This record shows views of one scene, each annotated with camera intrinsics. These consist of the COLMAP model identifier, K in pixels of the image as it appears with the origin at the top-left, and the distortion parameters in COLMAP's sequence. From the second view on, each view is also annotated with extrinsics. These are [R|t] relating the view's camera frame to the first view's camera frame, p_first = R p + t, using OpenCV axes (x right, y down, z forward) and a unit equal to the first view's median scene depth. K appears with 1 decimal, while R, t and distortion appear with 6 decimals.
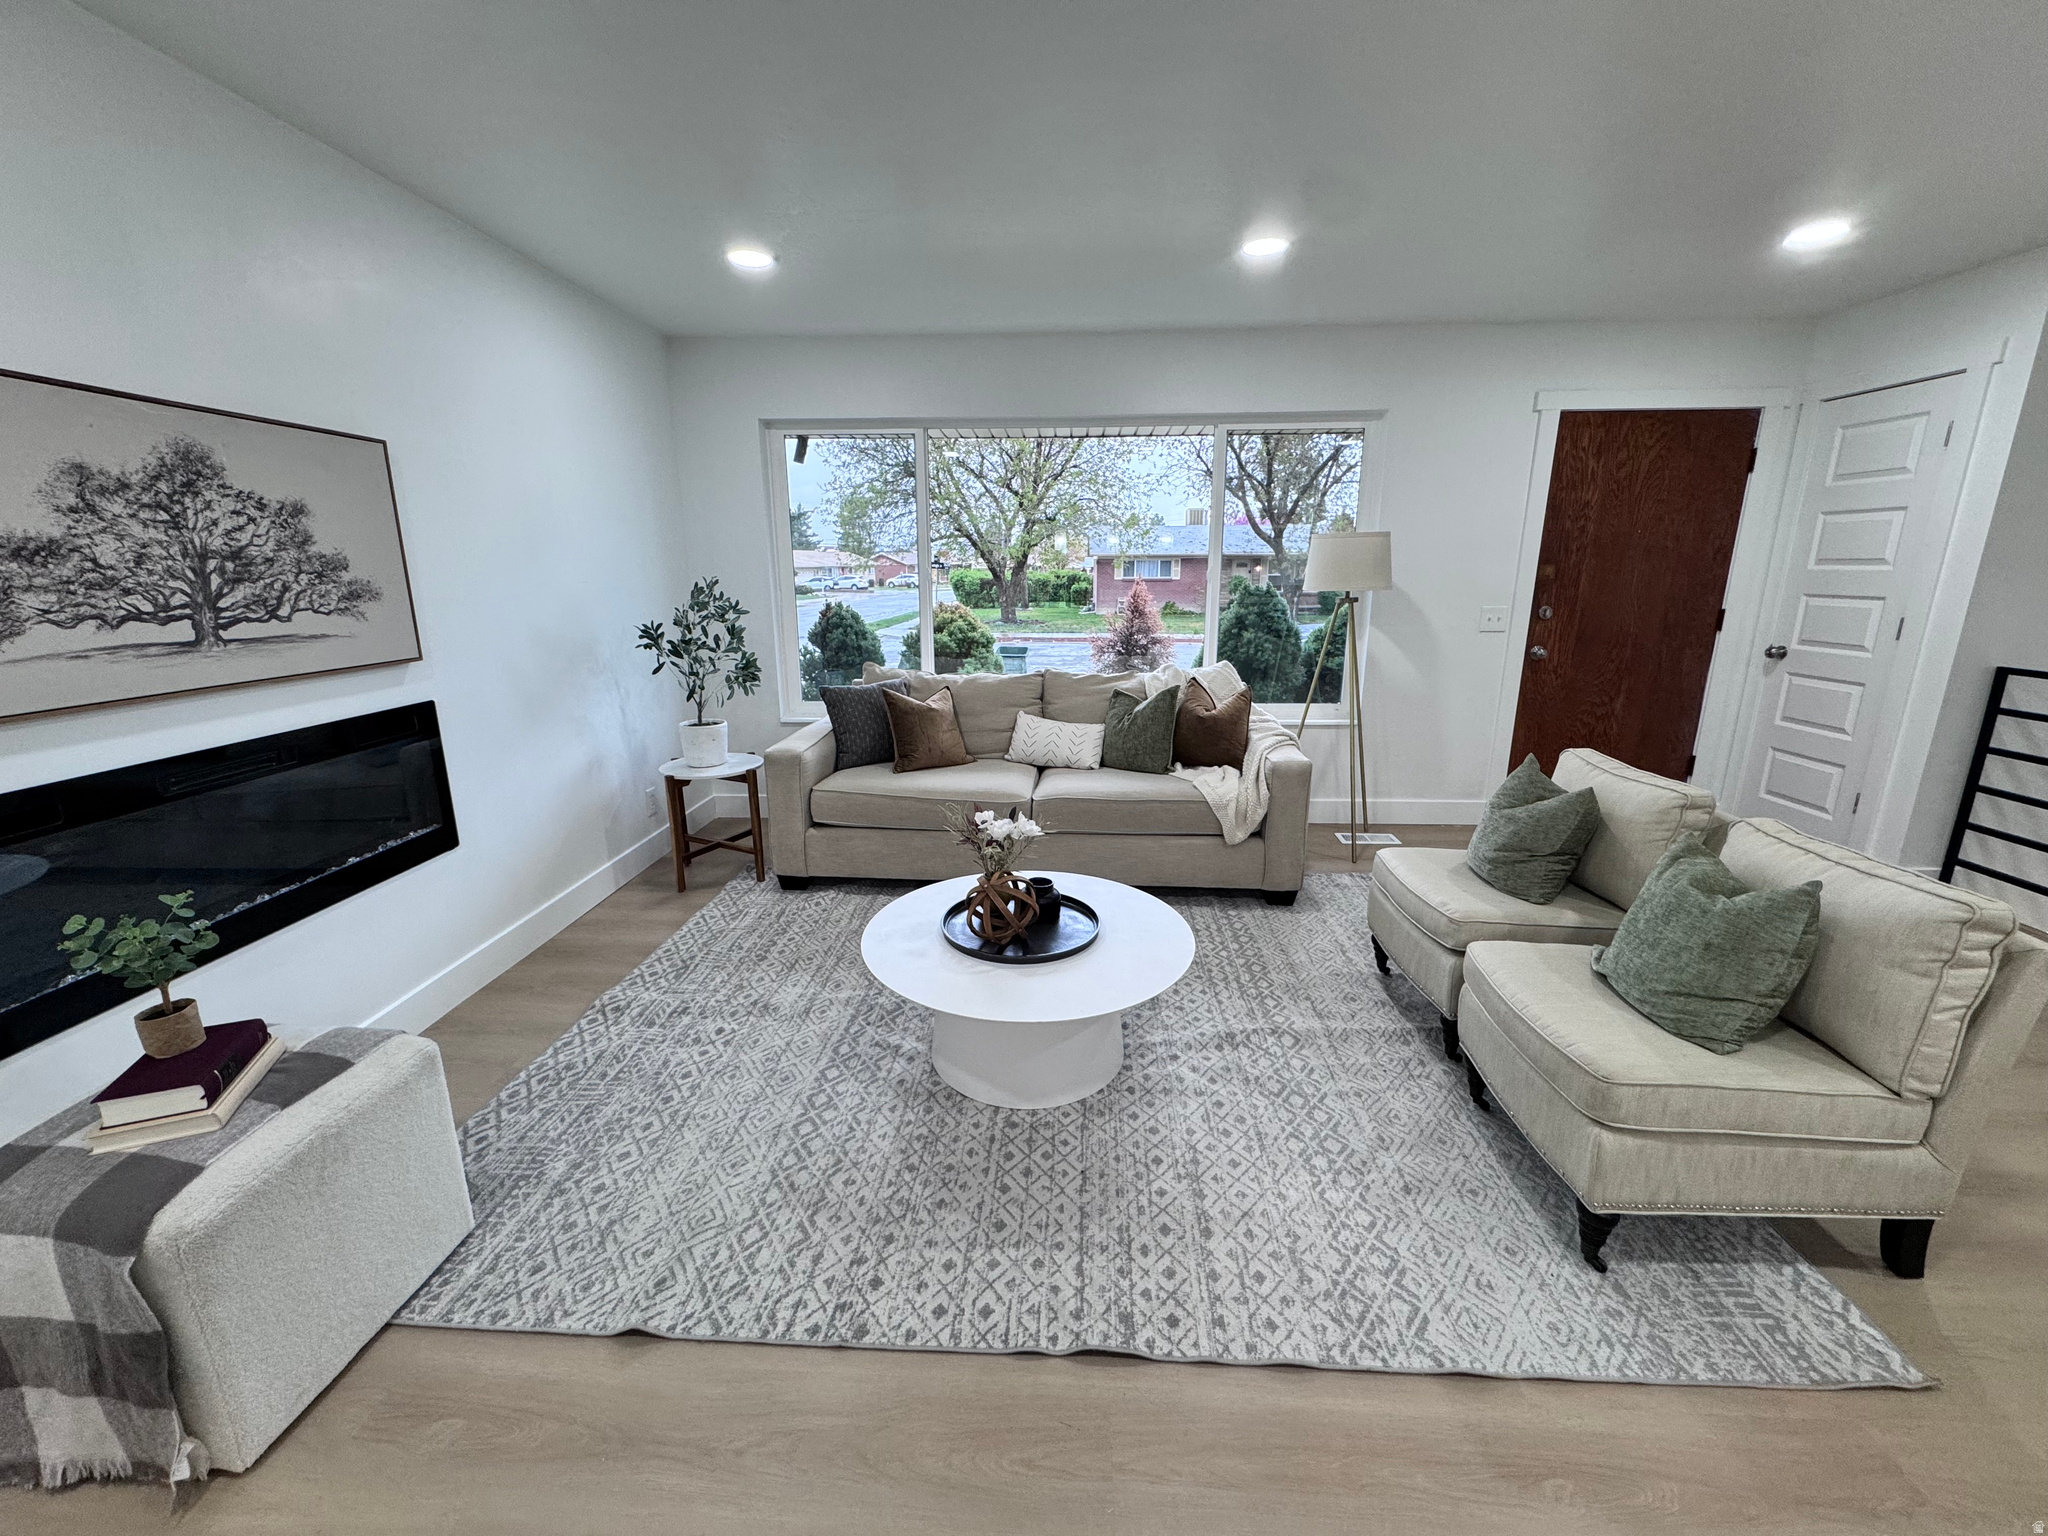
lens RADIAL K [[815.2, 0, 1027.7], [0, 815.2, 762.6], [0, 0, 1]] dist [-0.002586, 0.000299]
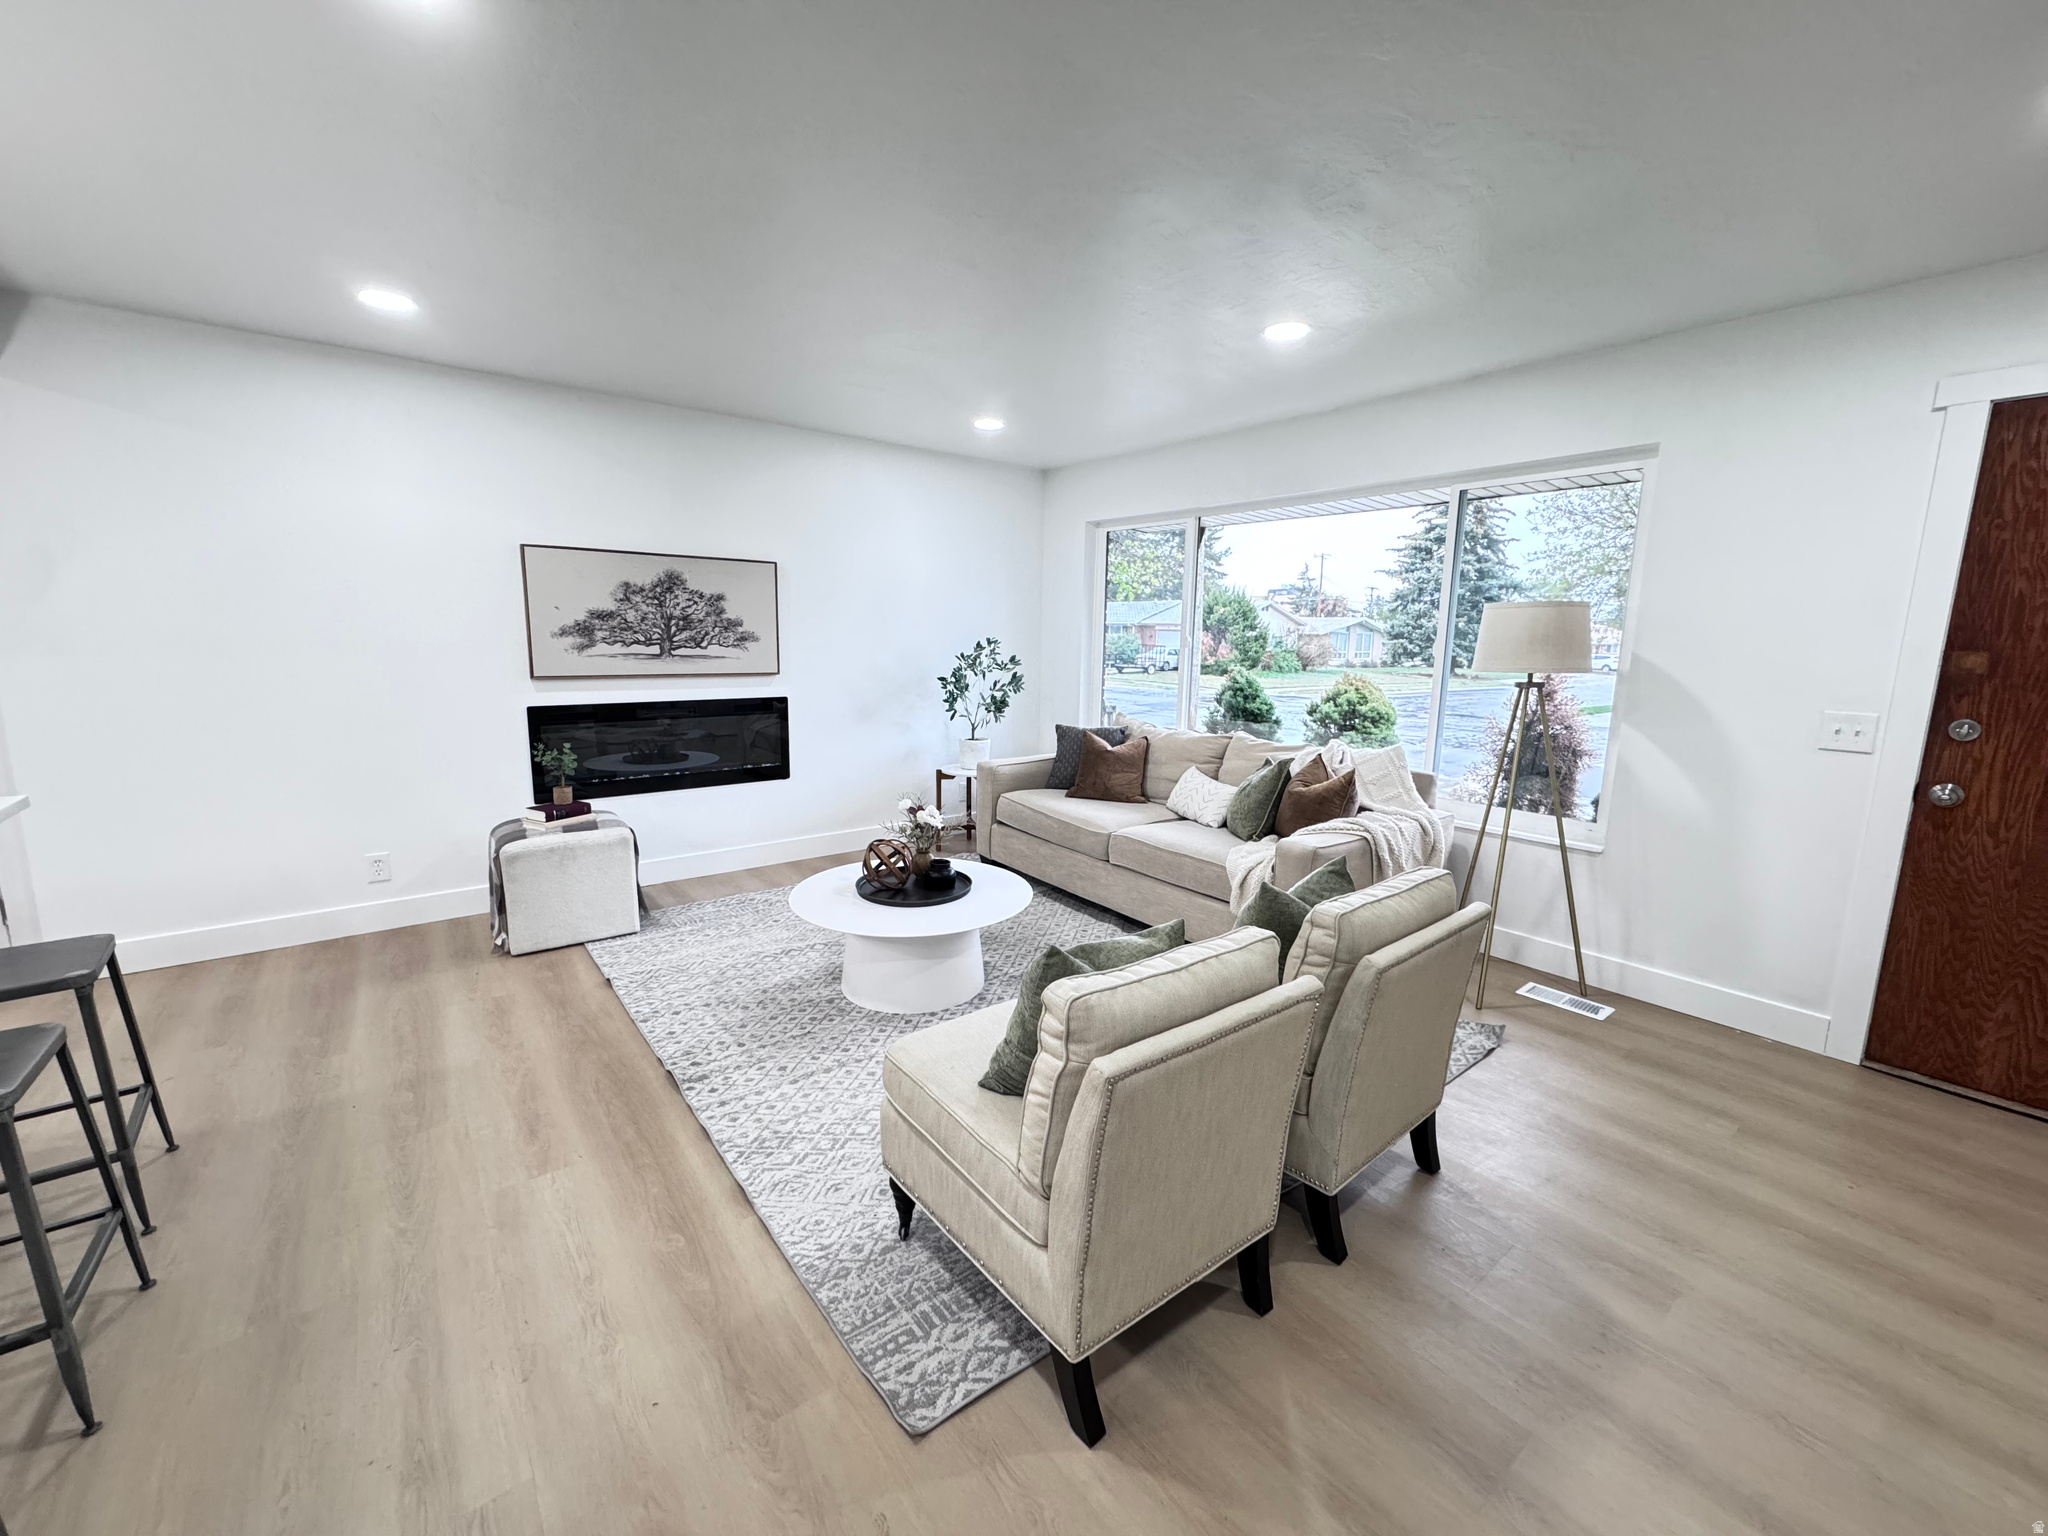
lens RADIAL K [[815.2, 0, 1027.7], [0, 815.2, 762.6], [0, 0, 1]] dist [-0.002586, 0.000299]
pose [[0.659423, 0.135340, -0.739489, 1.304607], [-0.198286, 0.980141, 0.002567, -0.054925], [0.725151, 0.144937, 0.673163, 0.217895]]
